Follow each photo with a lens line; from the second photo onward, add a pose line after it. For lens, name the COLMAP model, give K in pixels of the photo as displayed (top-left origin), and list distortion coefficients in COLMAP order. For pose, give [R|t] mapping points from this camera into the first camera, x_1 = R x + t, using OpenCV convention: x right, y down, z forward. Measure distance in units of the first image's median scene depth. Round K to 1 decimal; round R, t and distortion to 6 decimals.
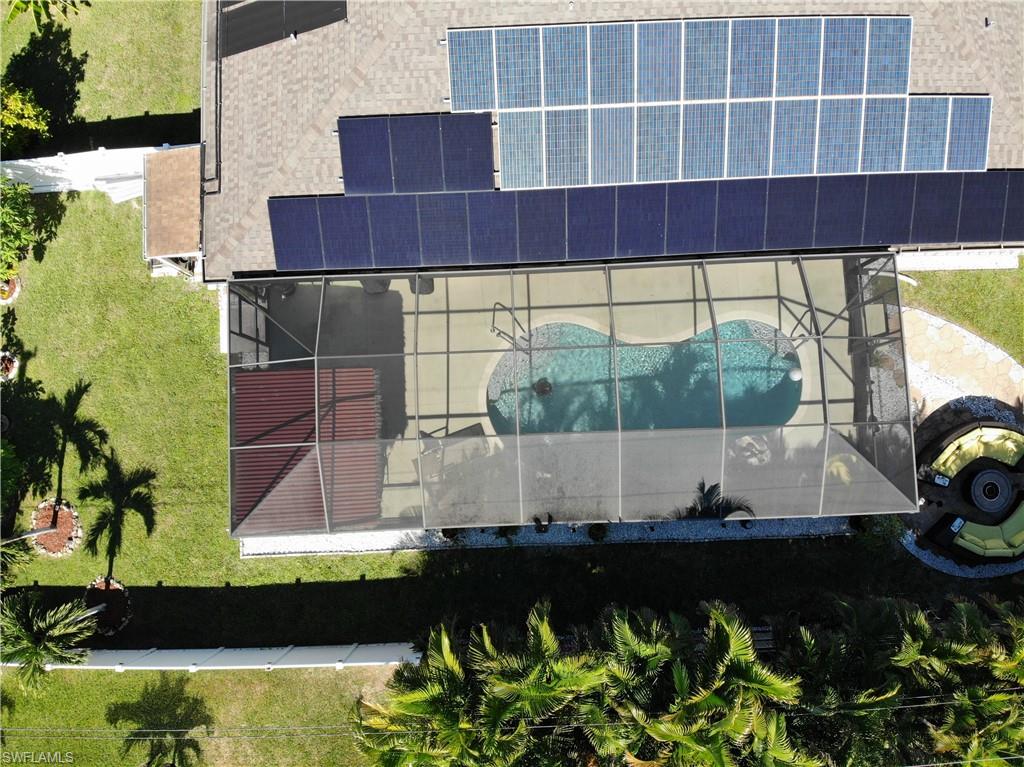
lens RADIAL K [[757.8, 0, 514.3], [0, 757.8, 387.3], [0, 0, 1]] dist [0.041376, -0.152153]
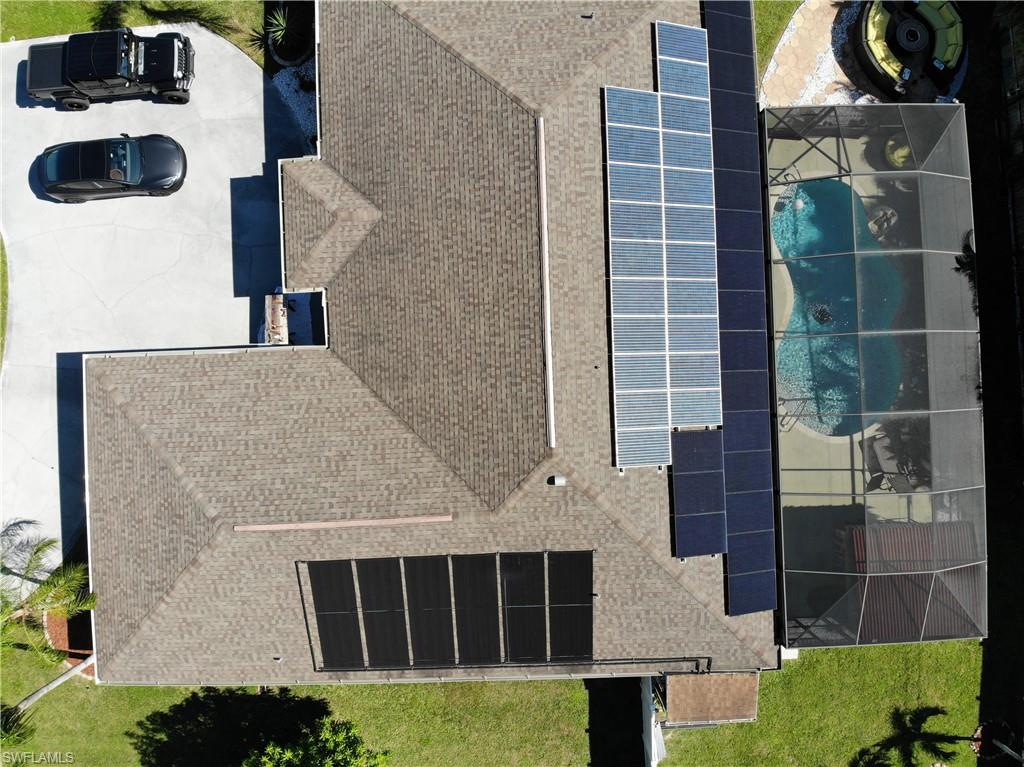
lens RADIAL K [[766.1, 0, 513.2], [0, 766.1, 391.7], [0, 0, 1]] dist [0.075573, -0.208100]
pose [[0.005756, -0.999580, 0.028392, -0.001850], [0.997384, 0.007784, 0.071859, -0.635719], [-0.072050, 0.027904, 0.997011, -0.205610]]
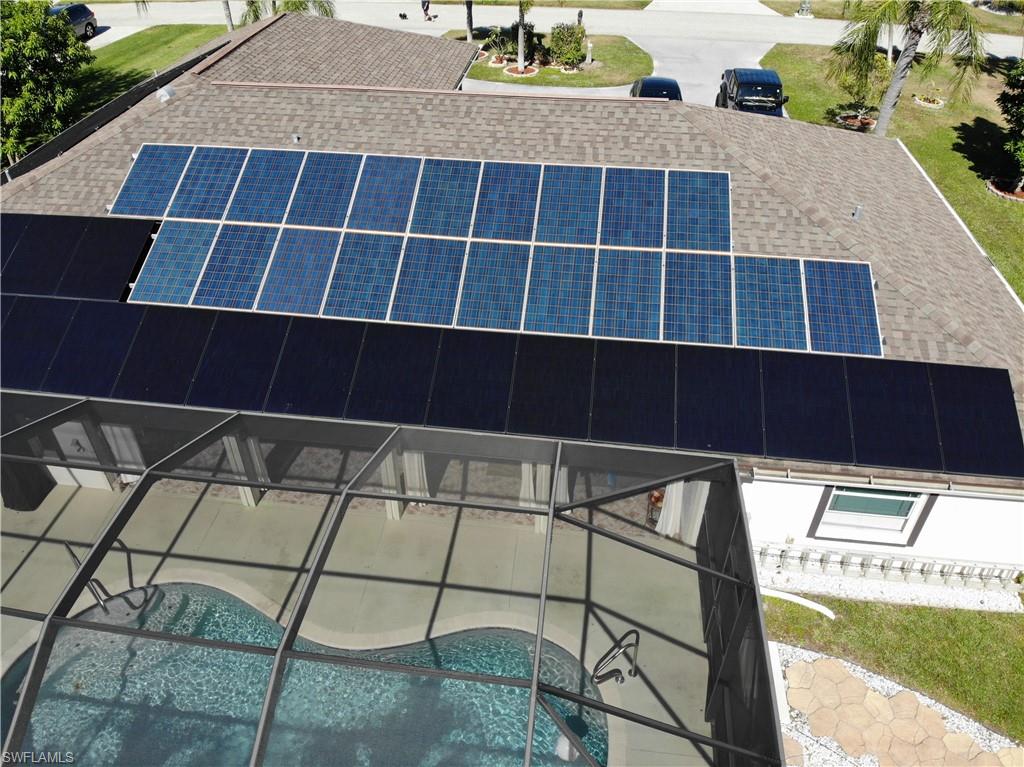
lens RADIAL K [[757.8, 0, 514.3], [0, 757.8, 387.3], [0, 0, 1]] dist [0.041376, -0.152153]
pose [[0.986625, 0.115496, -0.115027, 0.375130], [-0.162920, 0.675970, -0.718694, 0.200498], [-0.005252, 0.727822, 0.685746, 0.544886]]
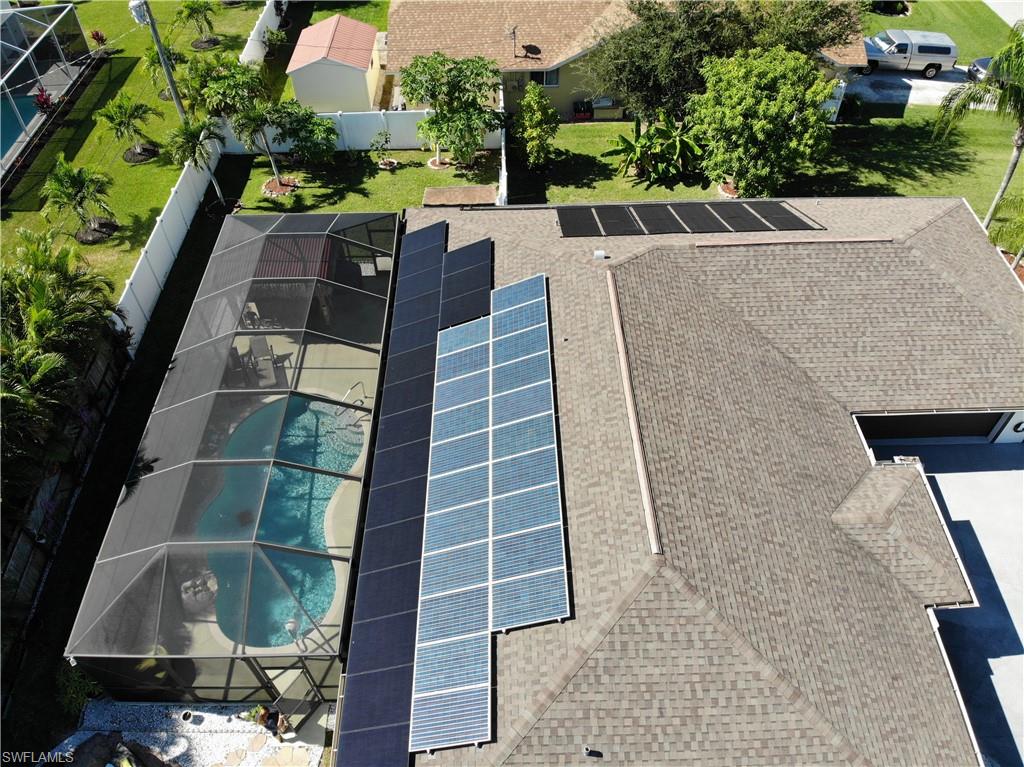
lens RADIAL K [[757.8, 0, 514.3], [0, 757.8, 387.3], [0, 0, 1]] dist [0.041376, -0.152153]
pose [[-0.017558, 0.759965, -0.649727, 0.793834], [-0.994726, 0.052402, 0.088174, -0.455387], [0.101056, 0.647849, 0.755036, 0.118413]]
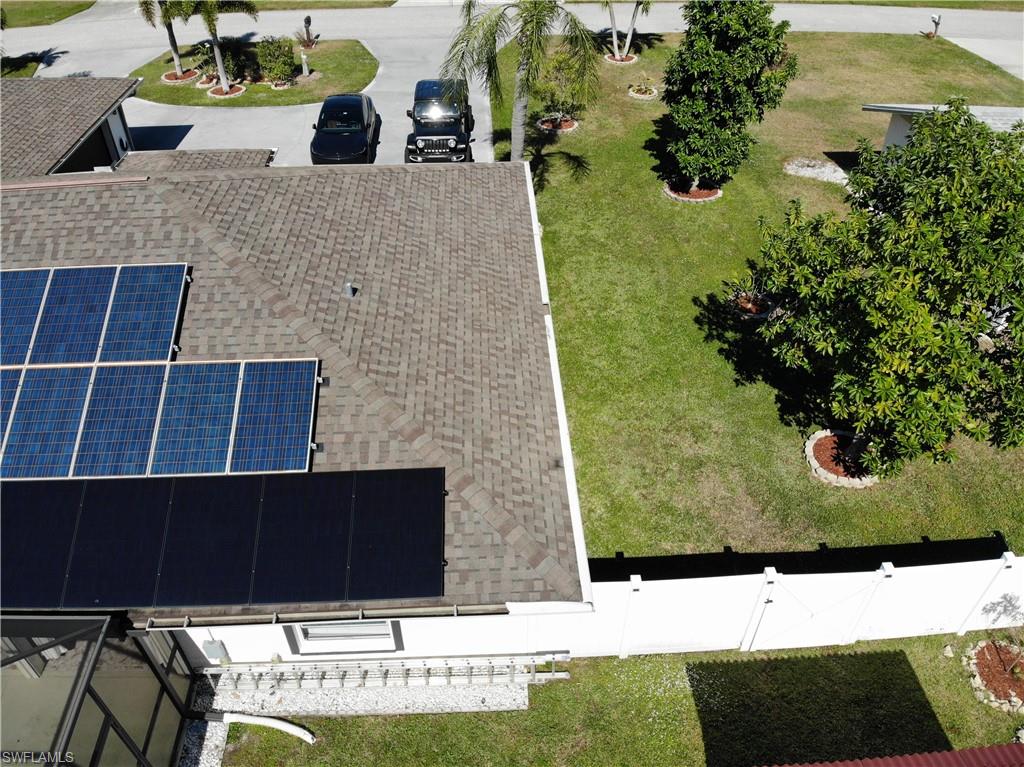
lens RADIAL K [[746.9, 0, 504.9], [0, 746.9, 380.4], [0, 0, 1]] dist [0.076269, -0.196730]
pose [[0.999952, 0.009820, -0.000013, 0.714942], [-0.006919, 0.703699, -0.710464, 0.057758], [-0.006968, 0.710430, 0.703733, 0.504407]]
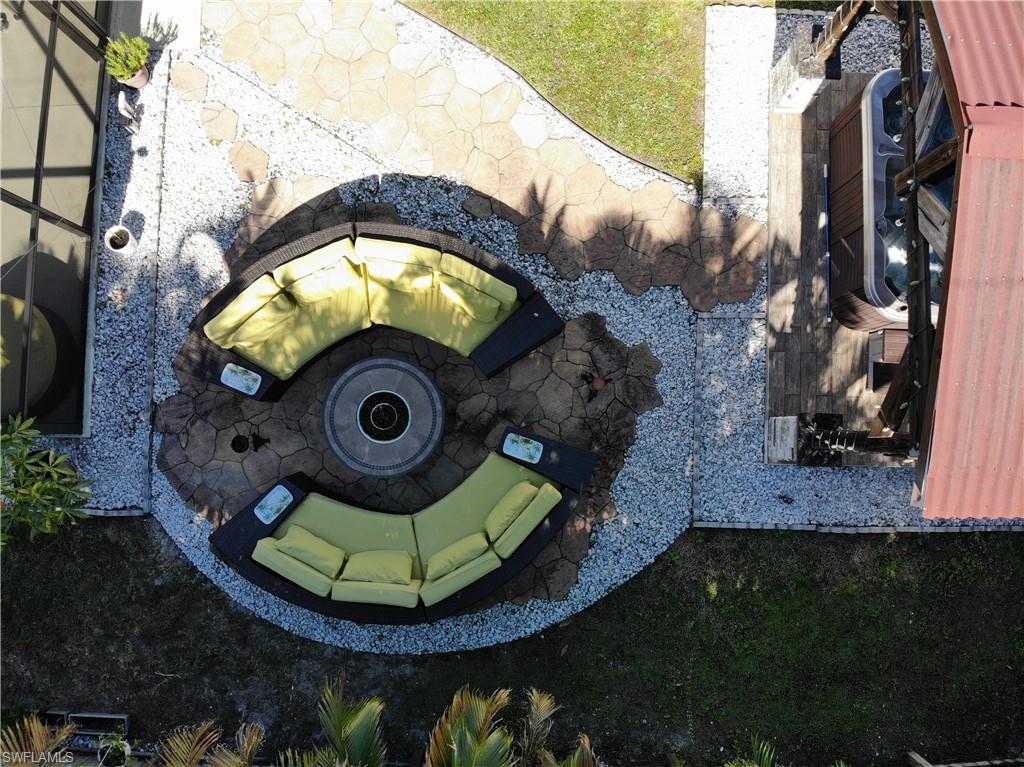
lens RADIAL K [[757.8, 0, 514.3], [0, 757.8, 387.3], [0, 0, 1]] dist [0.041376, -0.152153]
pose [[0.998428, 0.055527, 0.007623, 0.715710], [-0.055716, 0.998075, 0.027255, 0.113481], [-0.006095, -0.027637, 0.999599, 0.656011]]
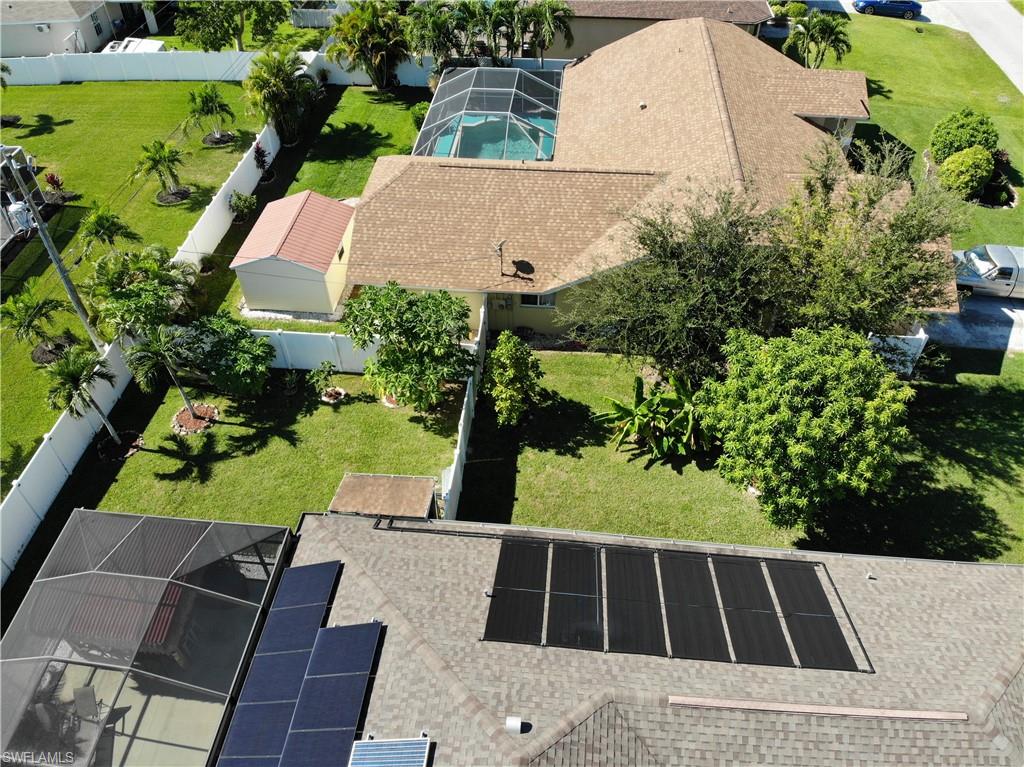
lens RADIAL K [[750.7, 0, 512.0], [0, 750.7, 383.5], [0, 0, 1]] dist [0.041336, -0.147190]
pose [[-0.140691, 0.712485, -0.687438, 0.174191], [-0.985253, -0.032459, 0.168000, -0.604200], [0.097383, 0.700936, 0.706544, 0.101711]]
